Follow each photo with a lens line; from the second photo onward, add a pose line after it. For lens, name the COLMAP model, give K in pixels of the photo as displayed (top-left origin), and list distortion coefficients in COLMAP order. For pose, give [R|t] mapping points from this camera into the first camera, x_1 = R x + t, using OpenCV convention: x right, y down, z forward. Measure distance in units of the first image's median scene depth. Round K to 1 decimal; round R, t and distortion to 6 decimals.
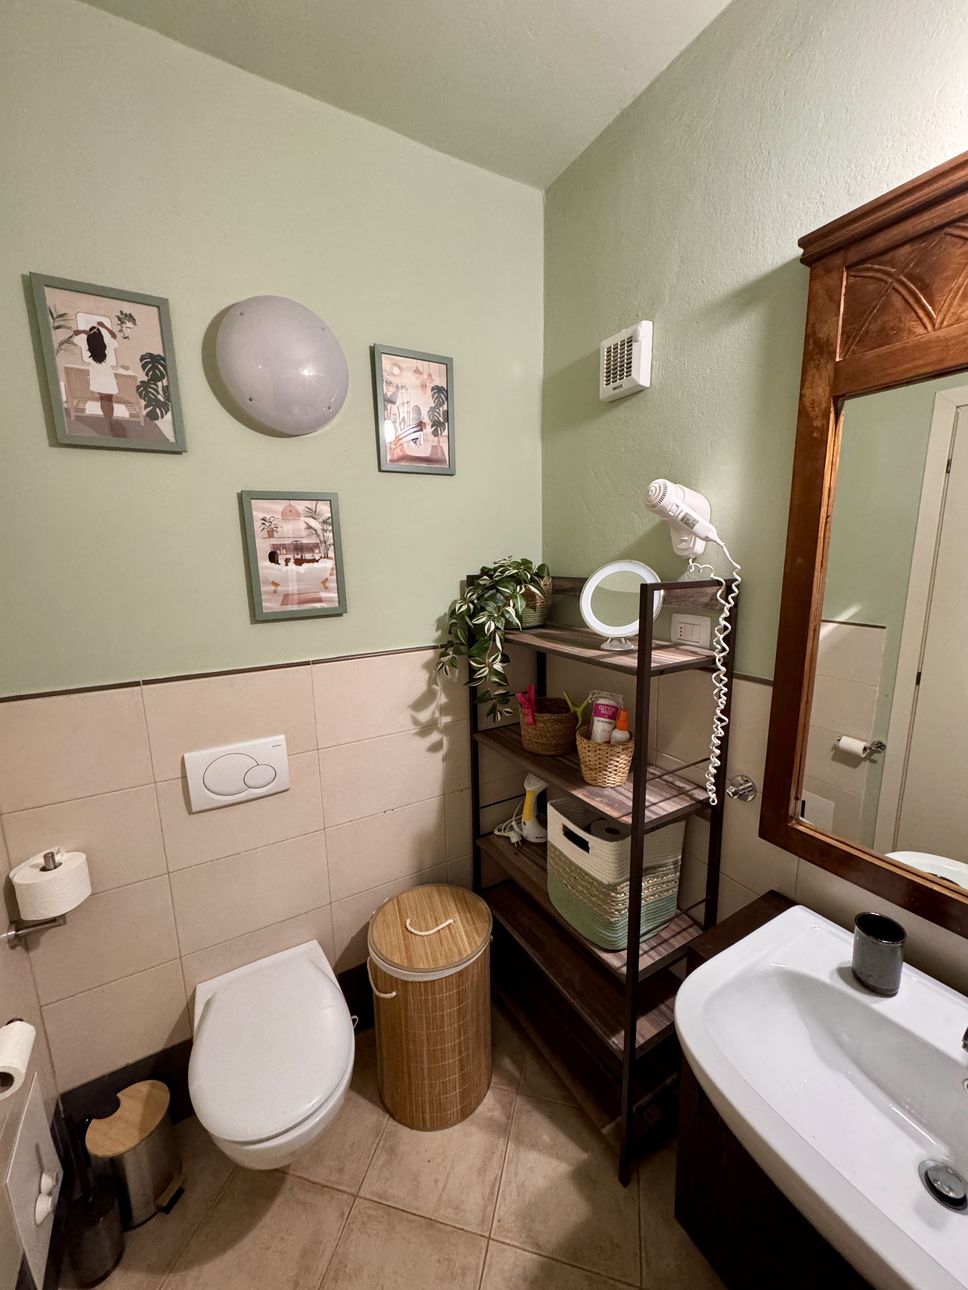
lens RADIAL K [[516.7, 0, 488.4], [0, 516.7, 649.0], [0, 0, 1]] dist [0.002364, 0.000269]
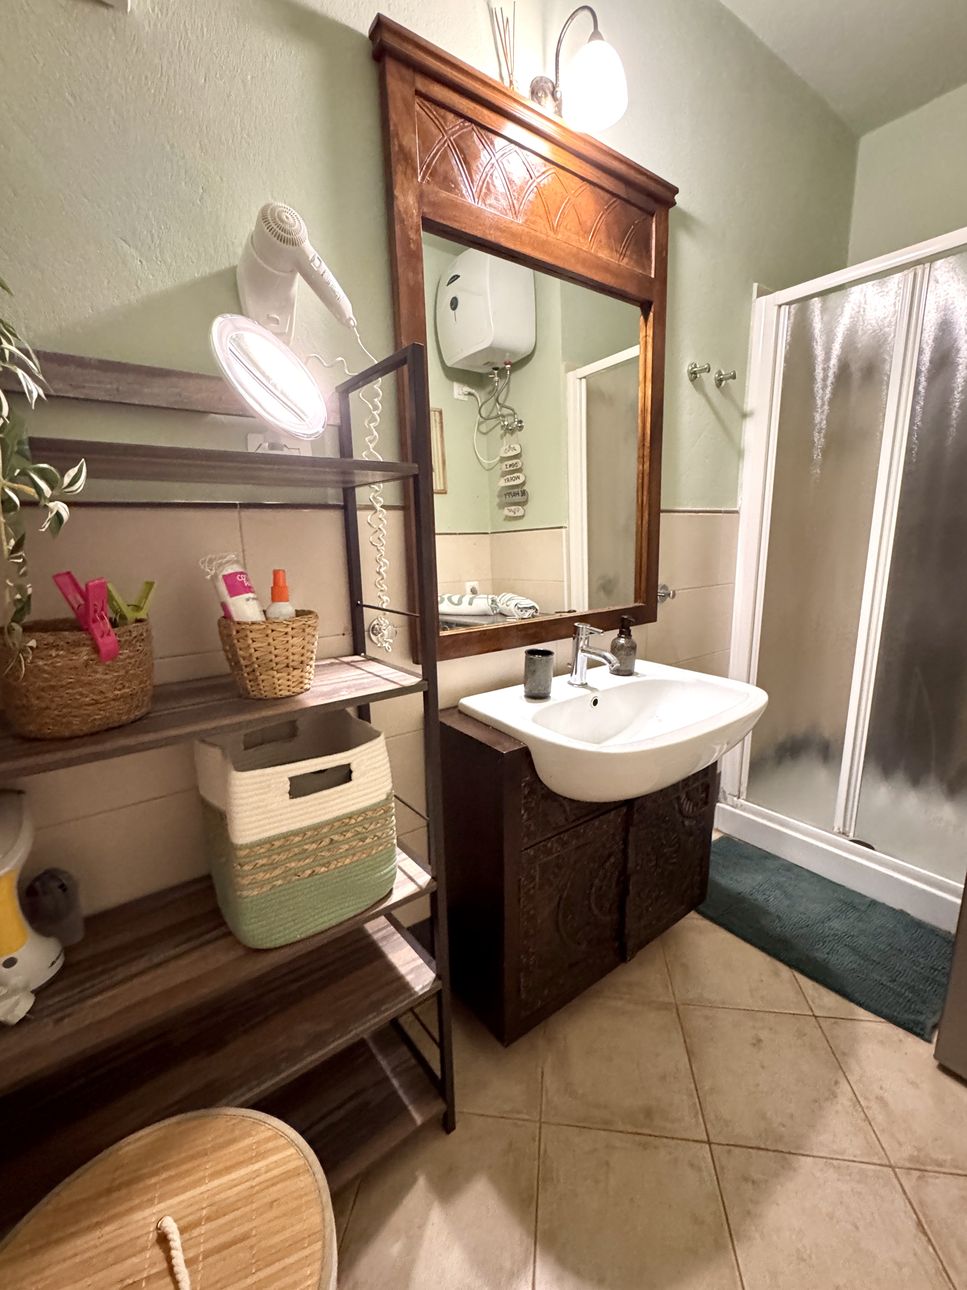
lens RADIAL K [[545.5, 0, 486.4], [0, 545.5, 651.2], [0, 0, 1]] dist [-0.006956, 0.000184]
pose [[-0.113274, -0.185133, 0.976163, -0.453804], [0.213831, 0.954921, 0.205918, 0.131385], [-0.970281, 0.232059, -0.068581, 0.825033]]
